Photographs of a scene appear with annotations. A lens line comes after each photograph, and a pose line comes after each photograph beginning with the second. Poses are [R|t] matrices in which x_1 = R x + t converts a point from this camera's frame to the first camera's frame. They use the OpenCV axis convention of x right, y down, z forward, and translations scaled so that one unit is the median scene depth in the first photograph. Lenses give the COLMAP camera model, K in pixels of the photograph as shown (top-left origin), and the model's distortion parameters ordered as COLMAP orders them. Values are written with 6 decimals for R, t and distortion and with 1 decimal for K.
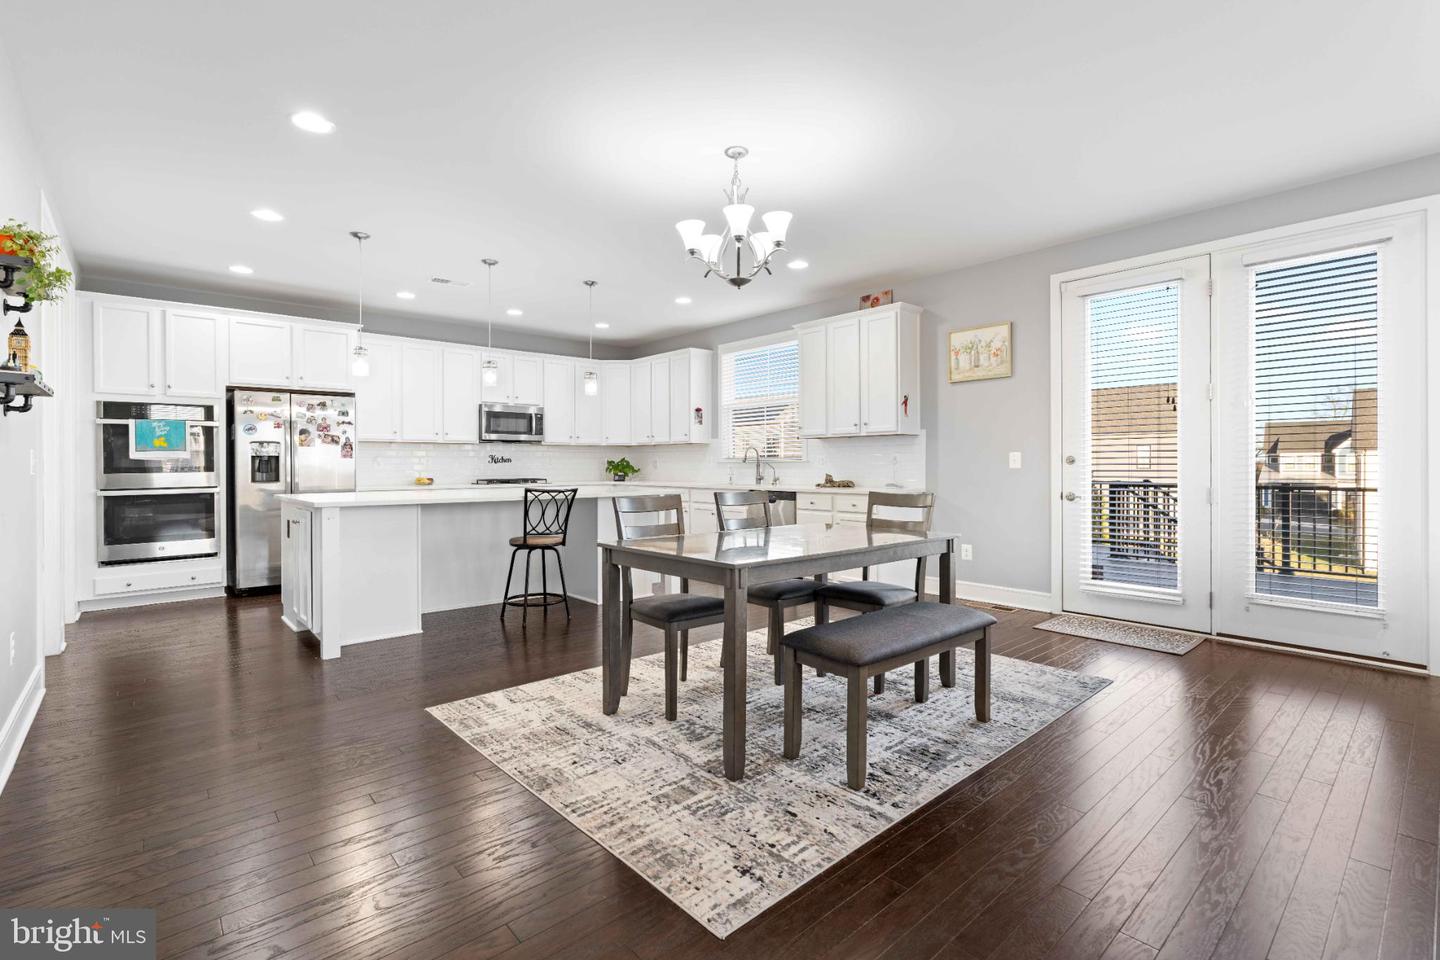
lens RADIAL K [[653.8, 0, 728.7], [0, 653.8, 468.2], [0, 0, 1]] dist [-0.007315, 0.003380]
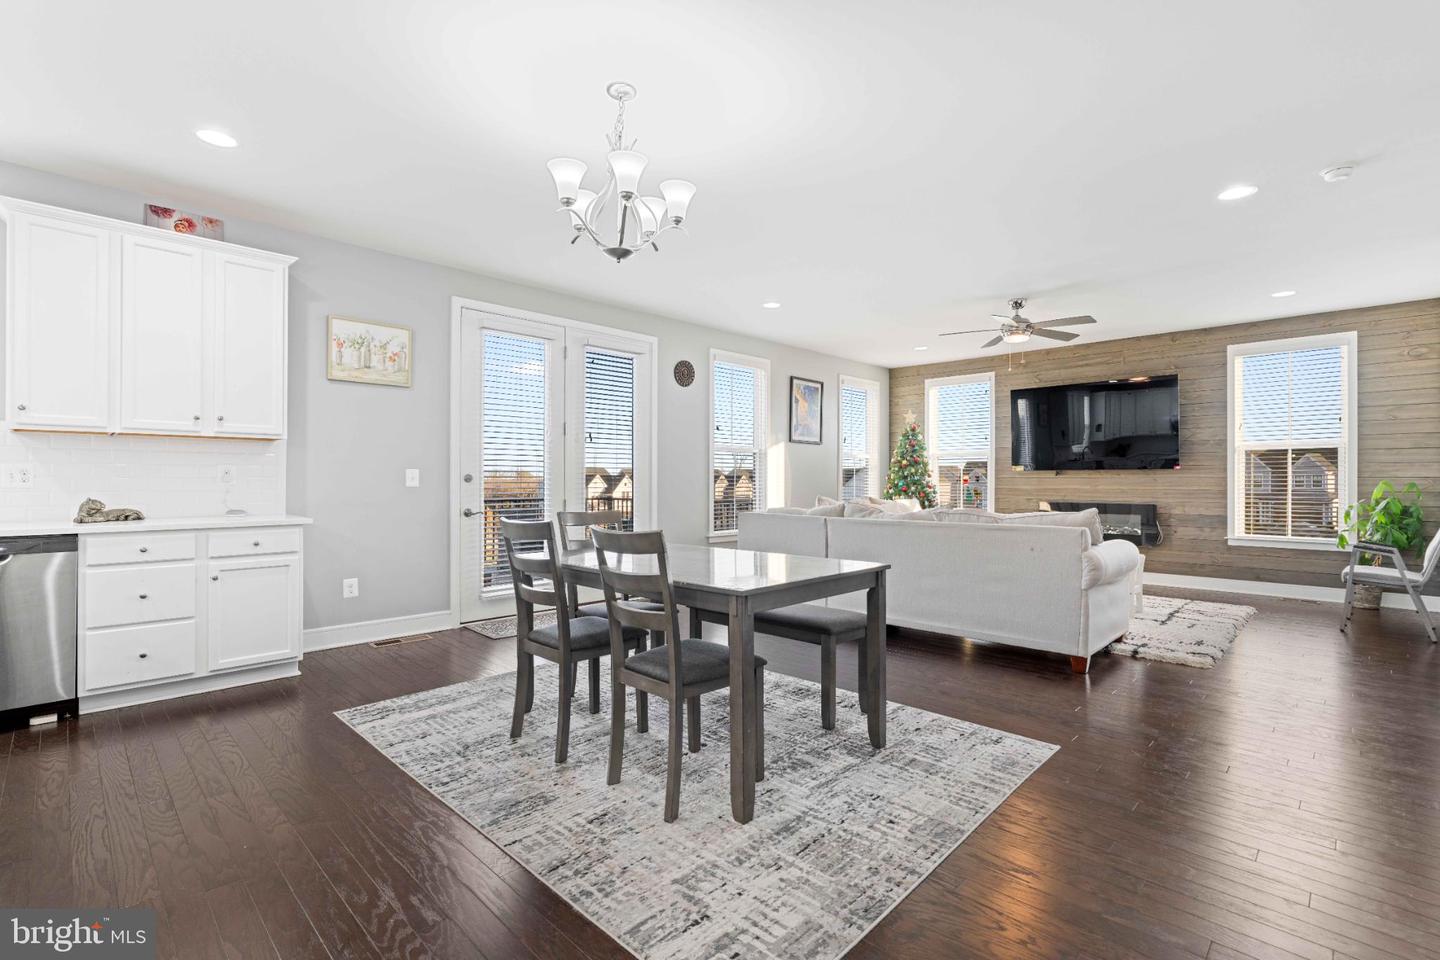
lens RADIAL K [[653.8, 0, 731.8], [0, 653.8, 480.5], [0, 0, 1]] dist [-0.007315, 0.003380]
pose [[-0.068308, 0.004445, 0.997654, -0.518830], [0.003643, 0.999985, -0.004206, -0.002475], [-0.997658, 0.003347, -0.068323, 0.600812]]
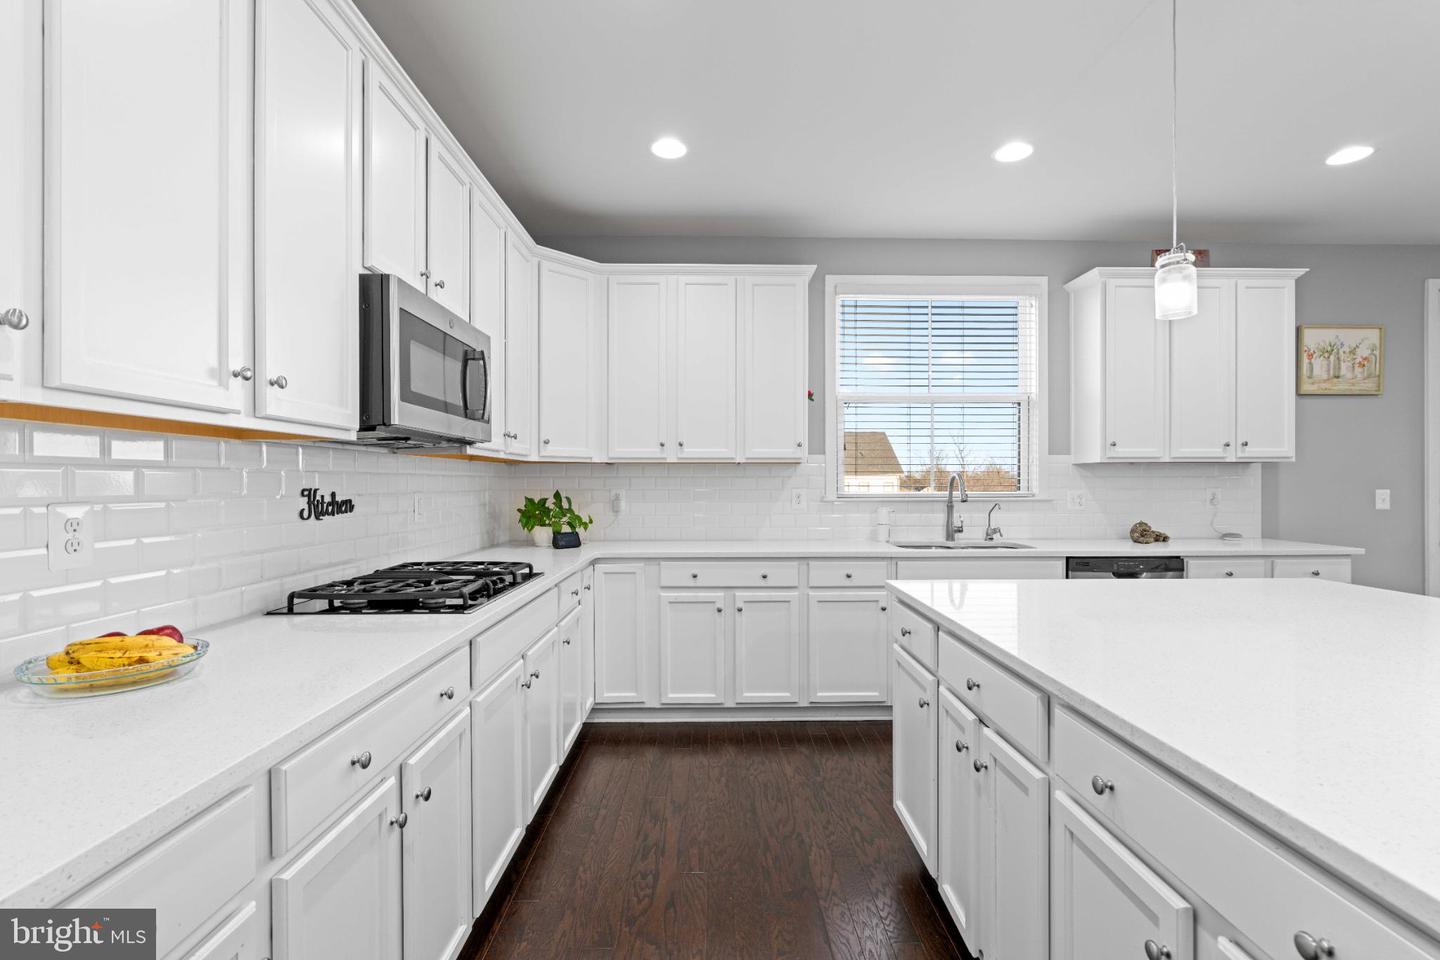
lens RADIAL K [[653.8, 0, 723.6], [0, 653.8, 479.6], [0, 0, 1]] dist [-0.007315, 0.003380]
pose [[0.651169, 0.005615, 0.758912, -0.687116], [0.003810, 0.999936, -0.010668, -0.030933], [-0.758923, 0.009838, 0.651106, 1.080679]]
